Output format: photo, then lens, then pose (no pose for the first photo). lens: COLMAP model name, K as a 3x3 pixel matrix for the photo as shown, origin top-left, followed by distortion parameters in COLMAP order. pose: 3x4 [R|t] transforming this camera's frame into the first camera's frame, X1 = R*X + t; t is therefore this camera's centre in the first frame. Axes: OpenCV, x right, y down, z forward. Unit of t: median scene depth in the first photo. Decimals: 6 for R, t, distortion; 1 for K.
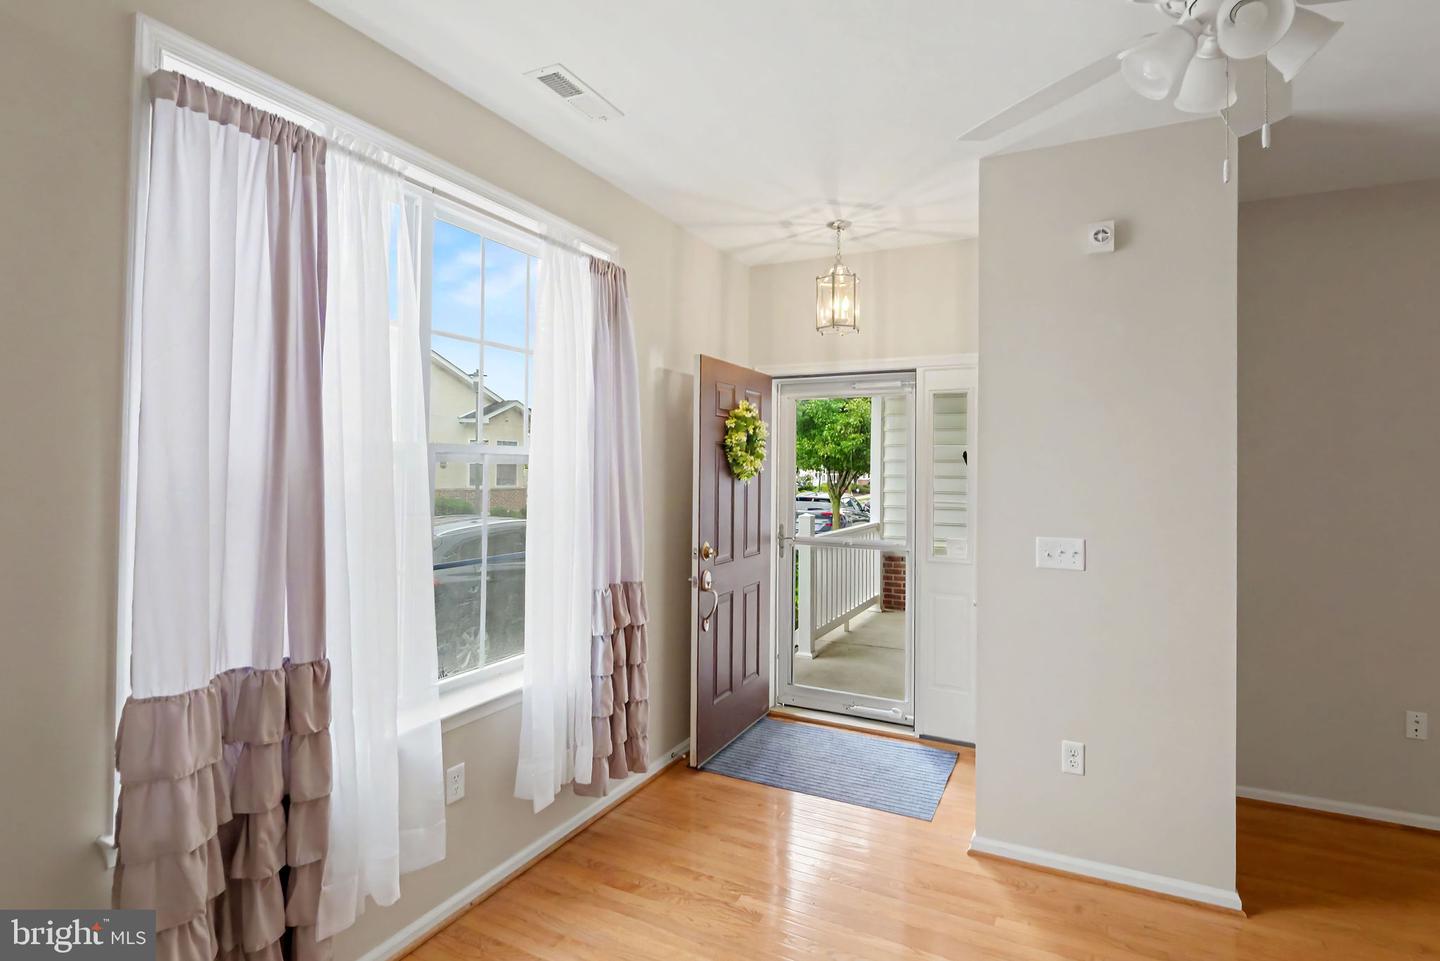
lens RADIAL K [[719.3, 0, 735.6], [0, 719.3, 459.9], [0, 0, 1]] dist [-0.002296, -0.003391]
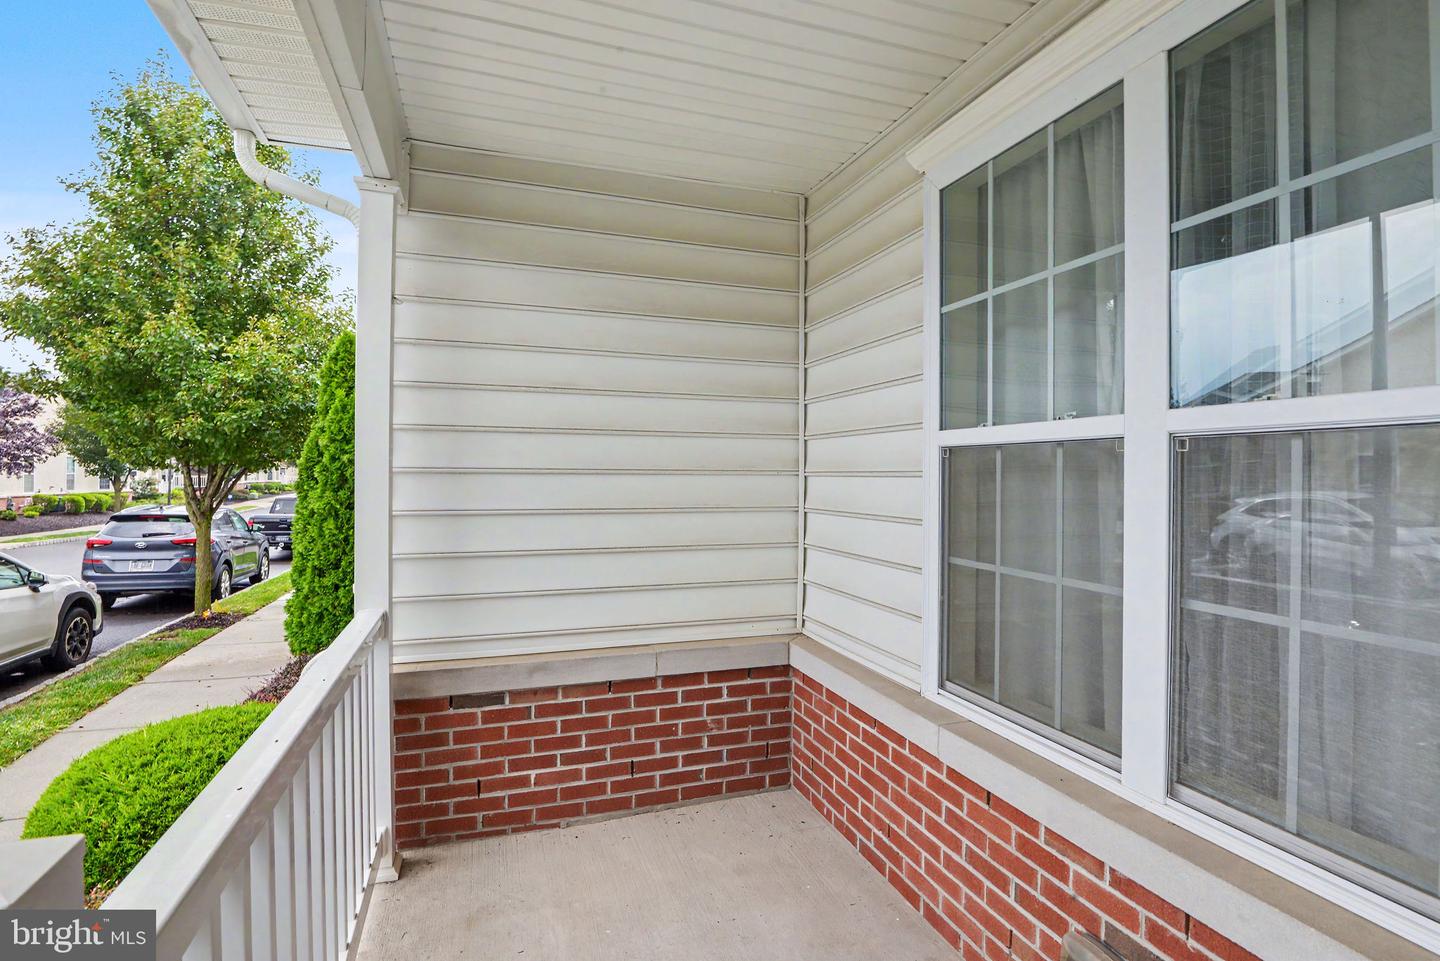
lens RADIAL K [[719.3, 0, 722.1], [0, 719.3, 477.7], [0, 0, 1]] dist [-0.002296, -0.003391]
pose [[0.716677, -0.005381, 0.697385, 0.034512], [-0.009945, 0.999790, 0.017934, 0.008380], [-0.697335, -0.019788, 0.716472, 0.282203]]
